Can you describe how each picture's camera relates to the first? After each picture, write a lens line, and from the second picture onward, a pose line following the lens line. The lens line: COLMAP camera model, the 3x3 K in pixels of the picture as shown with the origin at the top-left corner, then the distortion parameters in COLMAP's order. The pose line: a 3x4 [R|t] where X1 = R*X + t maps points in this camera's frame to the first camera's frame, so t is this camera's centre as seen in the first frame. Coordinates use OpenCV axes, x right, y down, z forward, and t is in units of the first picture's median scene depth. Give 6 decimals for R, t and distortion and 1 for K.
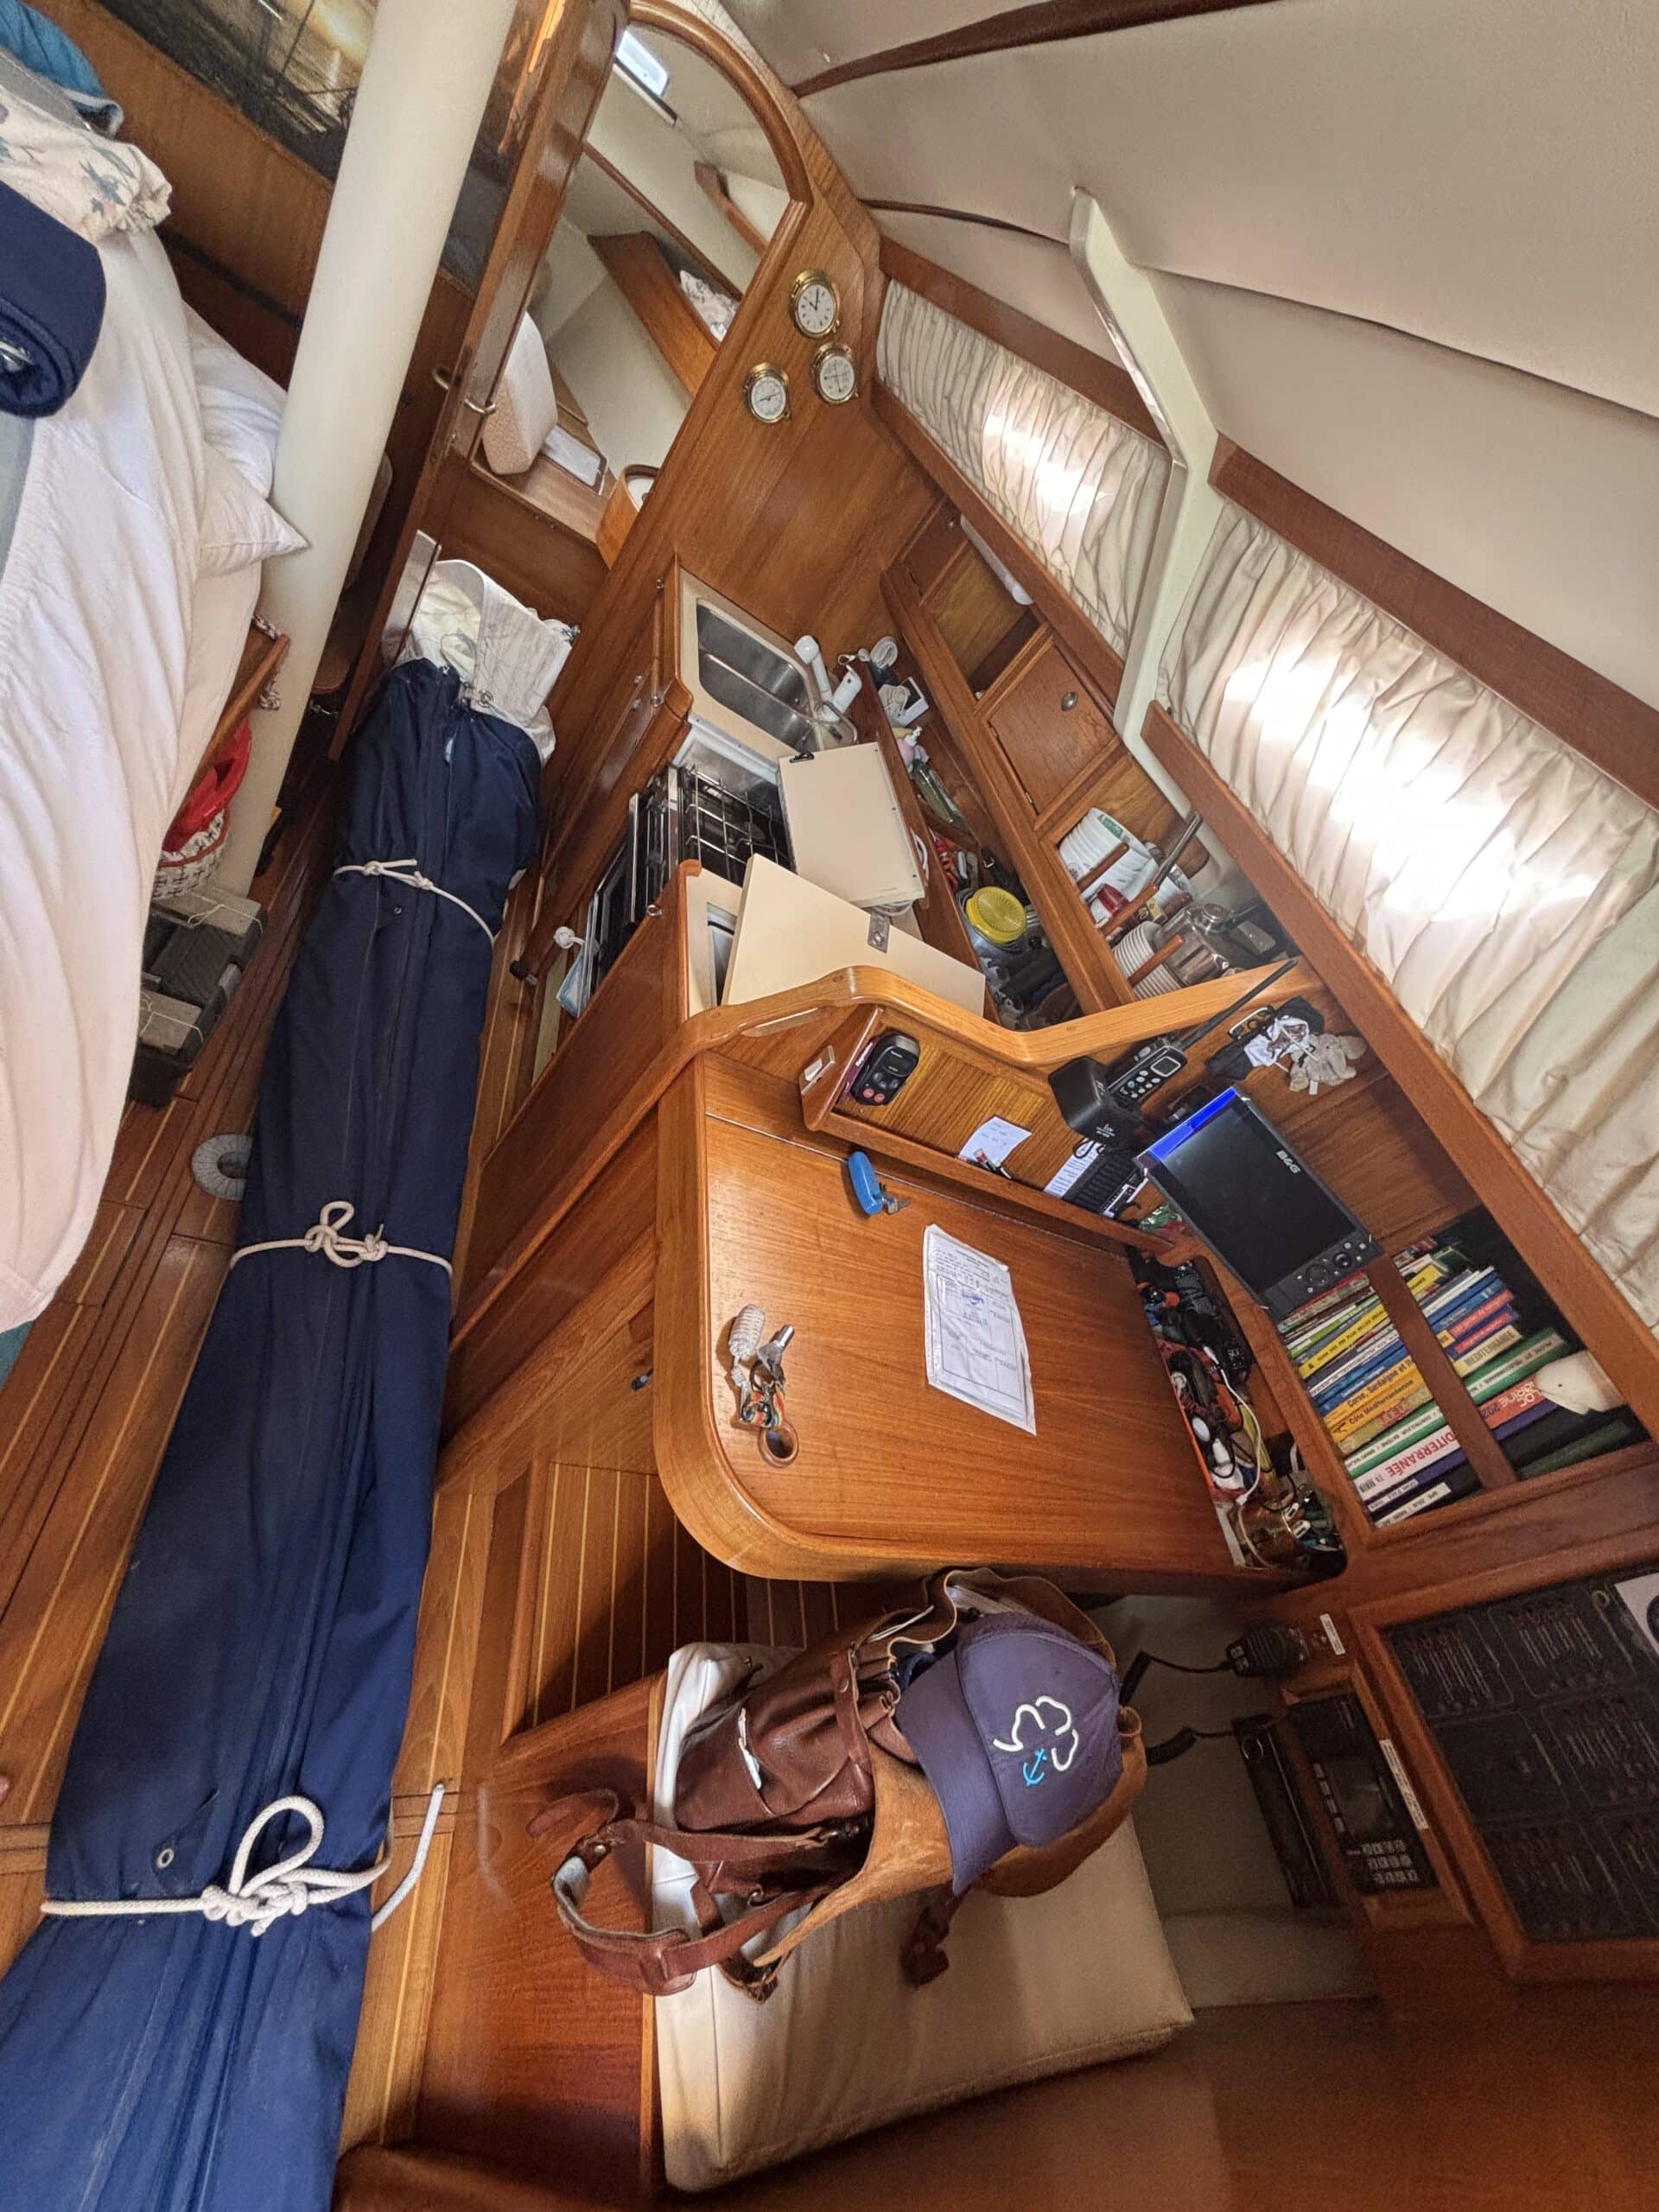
lens RADIAL K [[882.3, 0, 831.1], [0, 882.3, 1110.2], [0, 0, 1]] dist [0.001870, 0.000190]
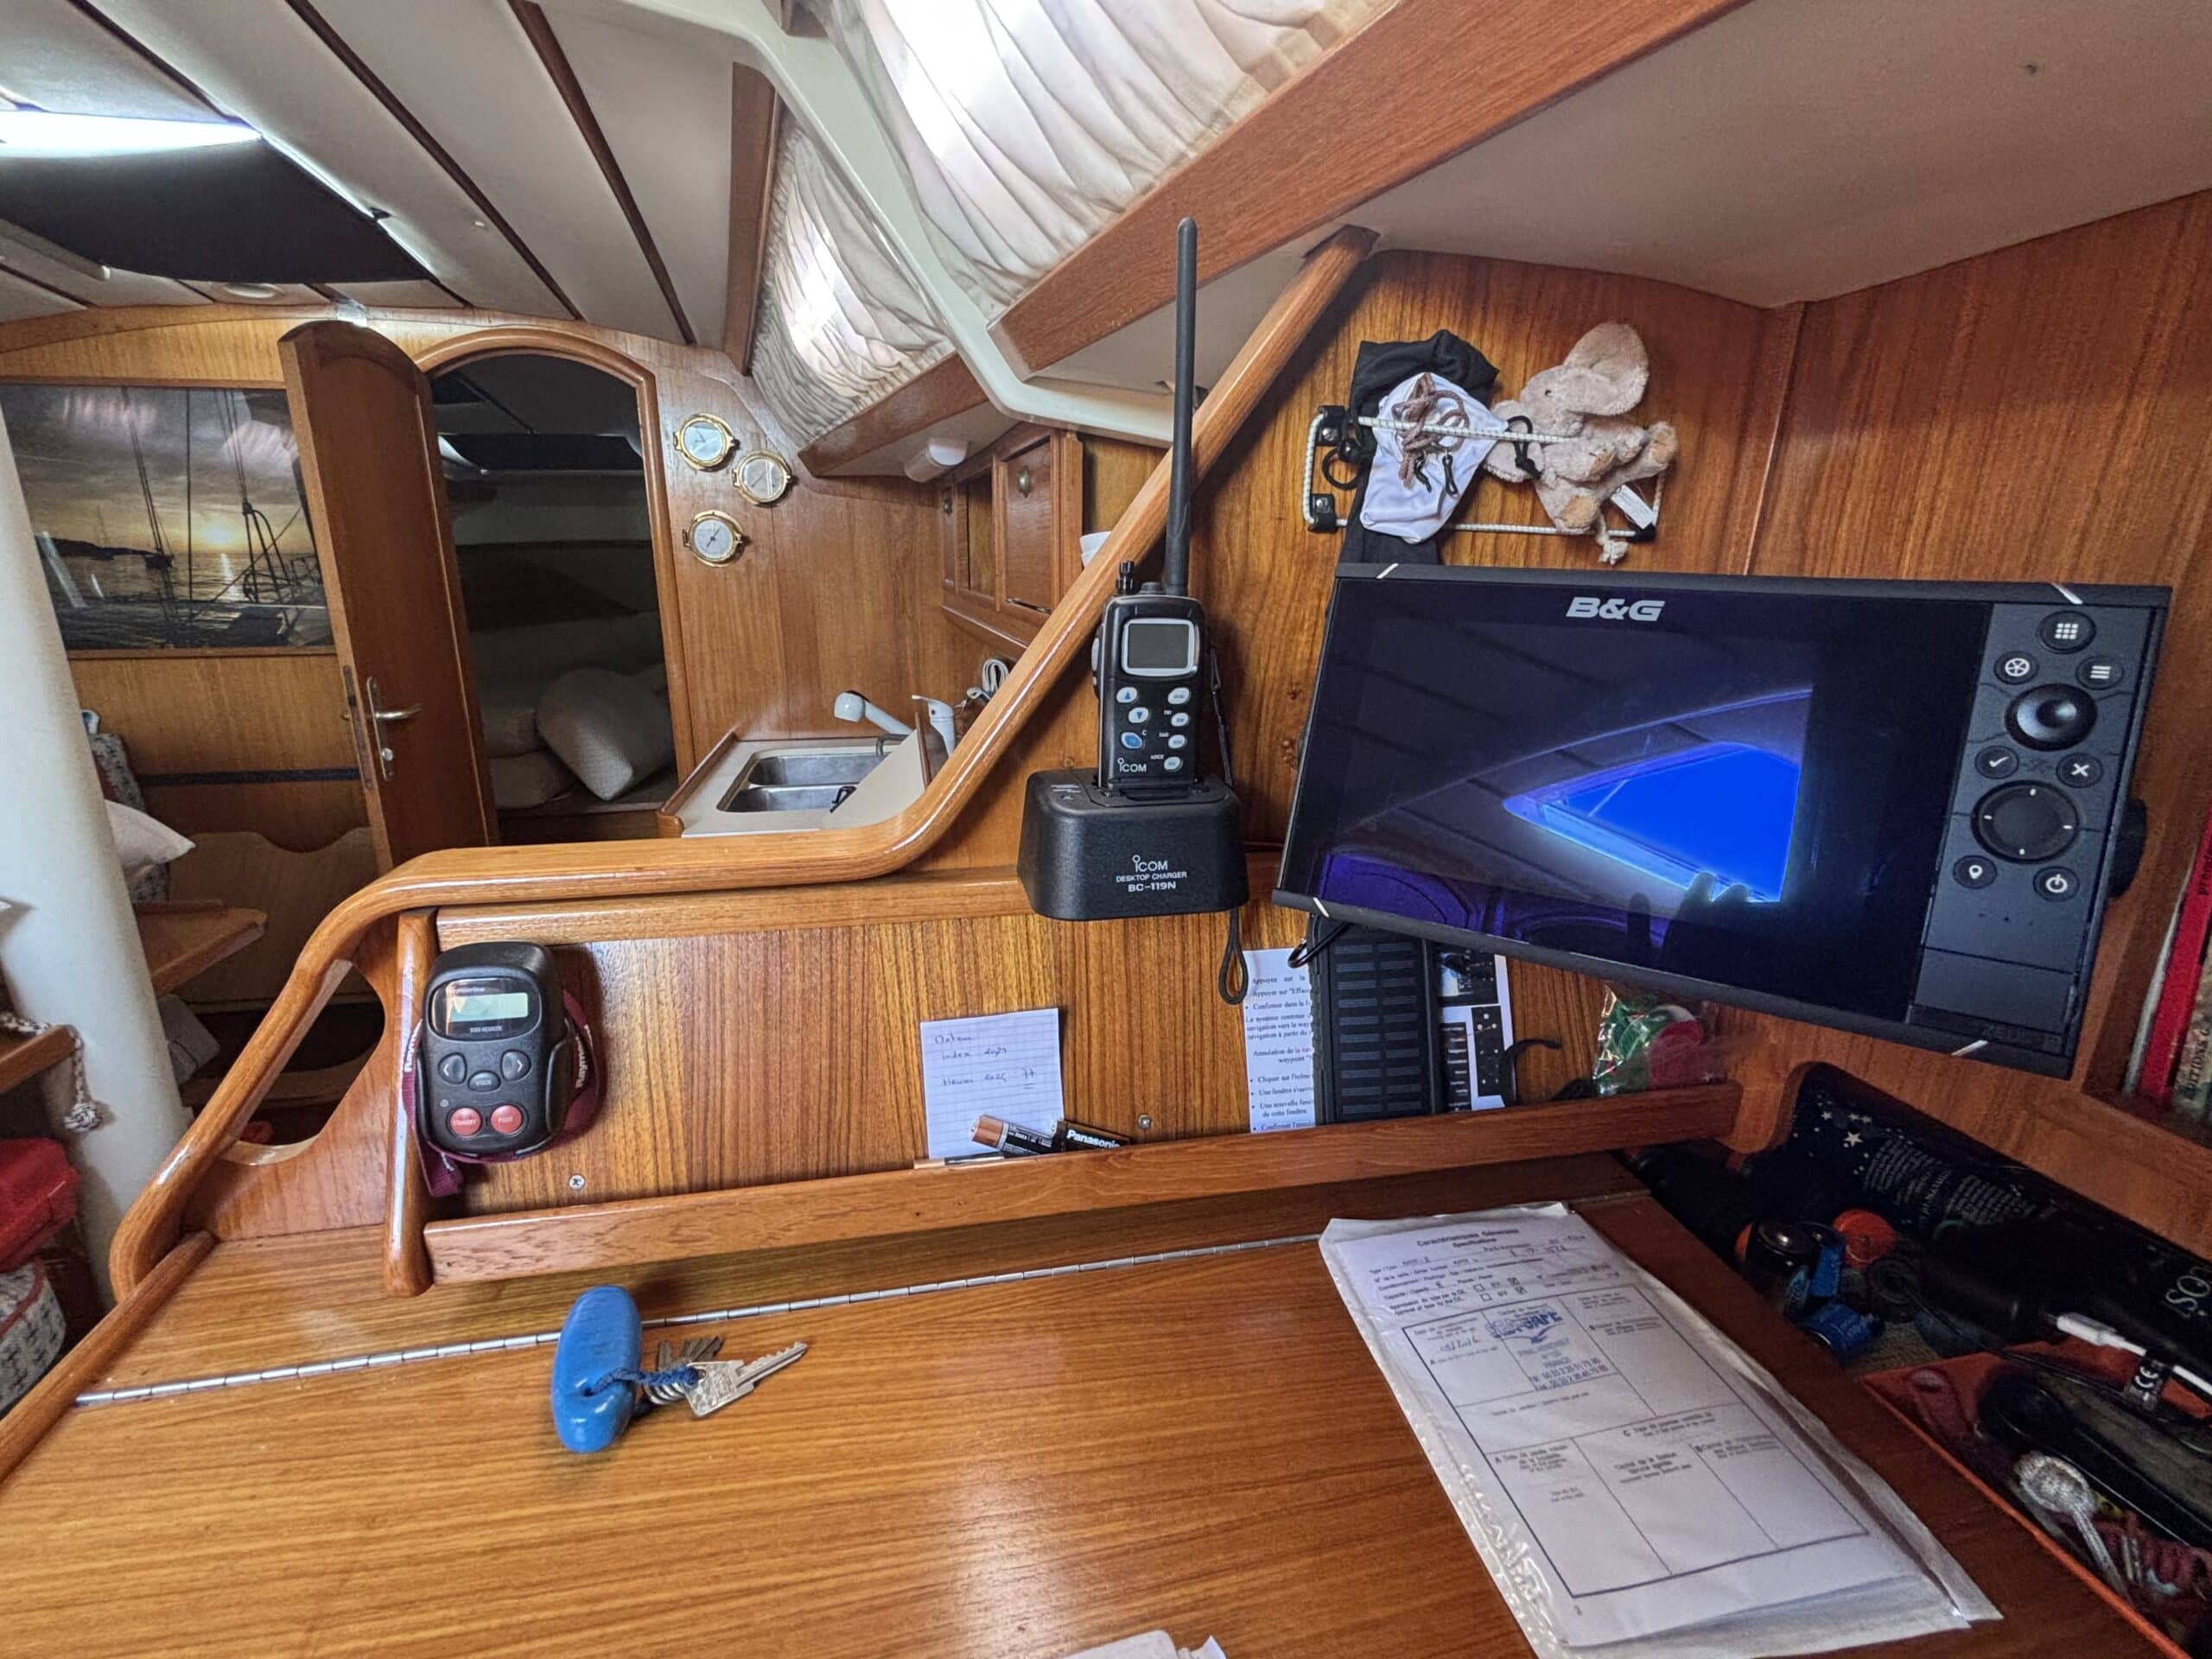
lens RADIAL K [[1029.2, 0, 1100.3], [0, 1029.2, 842.0], [0, 0, 1]] dist [0.002318, -0.000248]
pose [[0.810452, -0.570310, -0.133843, 0.318657], [0.436097, 0.739926, -0.512180, 0.197184], [0.391136, 0.356729, 0.848385, 0.554082]]
